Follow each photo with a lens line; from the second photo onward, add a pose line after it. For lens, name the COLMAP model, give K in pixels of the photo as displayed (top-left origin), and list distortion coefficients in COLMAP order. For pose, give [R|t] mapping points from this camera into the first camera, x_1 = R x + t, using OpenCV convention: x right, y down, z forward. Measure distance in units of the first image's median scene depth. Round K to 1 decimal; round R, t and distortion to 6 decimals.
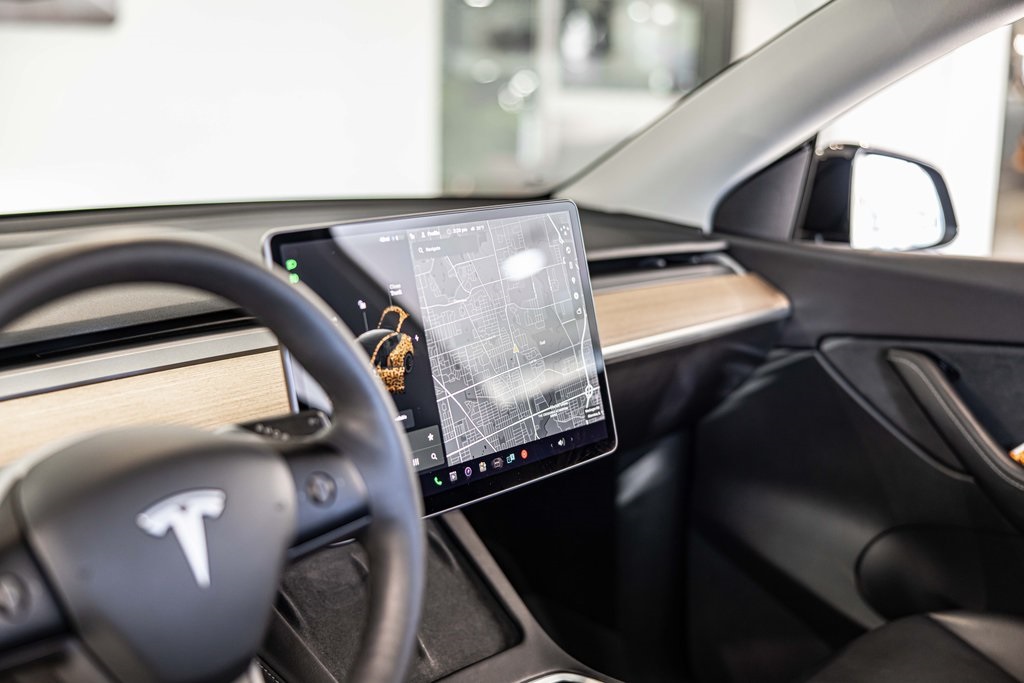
lens RADIAL K [[1351.2, 0, 512.0], [0, 1351.2, 341.5], [0, 0, 1]] dist [0.010321, 0.009283]
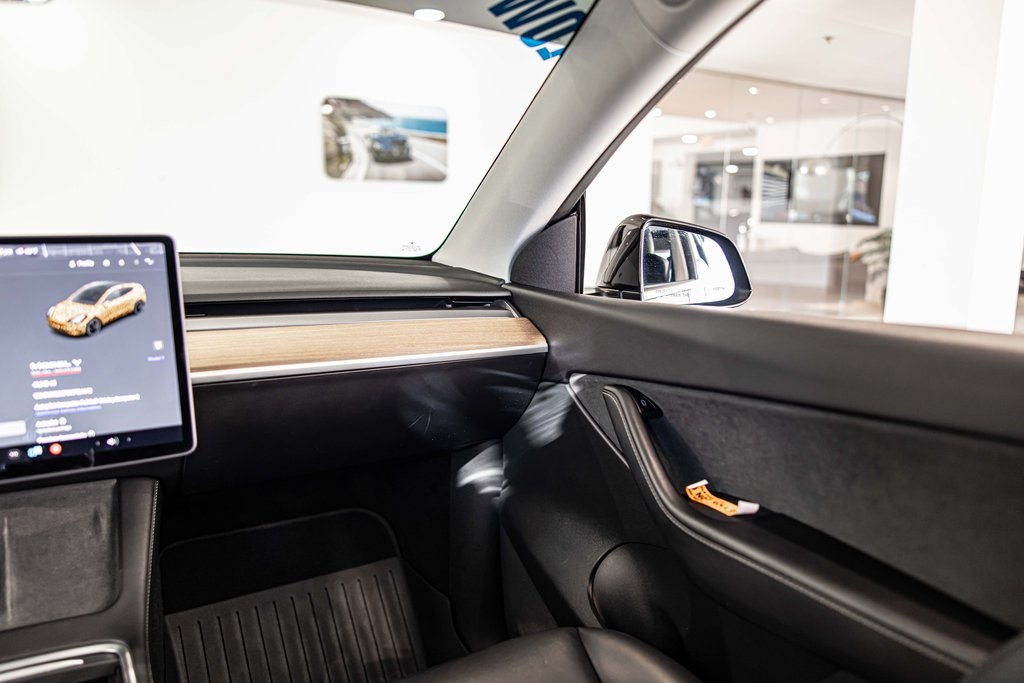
lens RADIAL K [[790.9, 0, 512.0], [0, 790.9, 341.5], [0, 0, 1]] dist [0.003171, -0.005287]
pose [[0.950902, 0.040882, -0.306780, 0.591142], [-0.054296, 0.997900, -0.035316, -0.004740], [0.304692, 0.050239, 0.951125, 0.485505]]
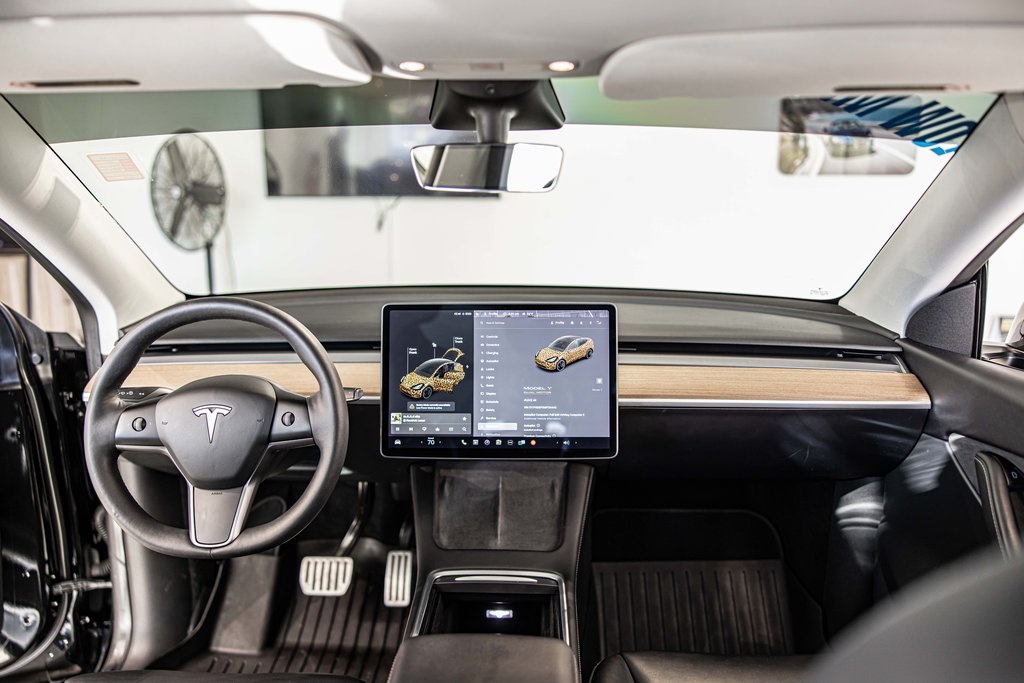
lens RADIAL K [[790.9, 0, 512.0], [0, 790.9, 341.5], [0, 0, 1]] dist [0.003171, -0.005287]
pose [[0.642030, 0.132473, -0.755148, 0.776217], [-0.142862, 0.988380, 0.051926, -0.100346], [0.753252, 0.074544, 0.653495, 0.294629]]
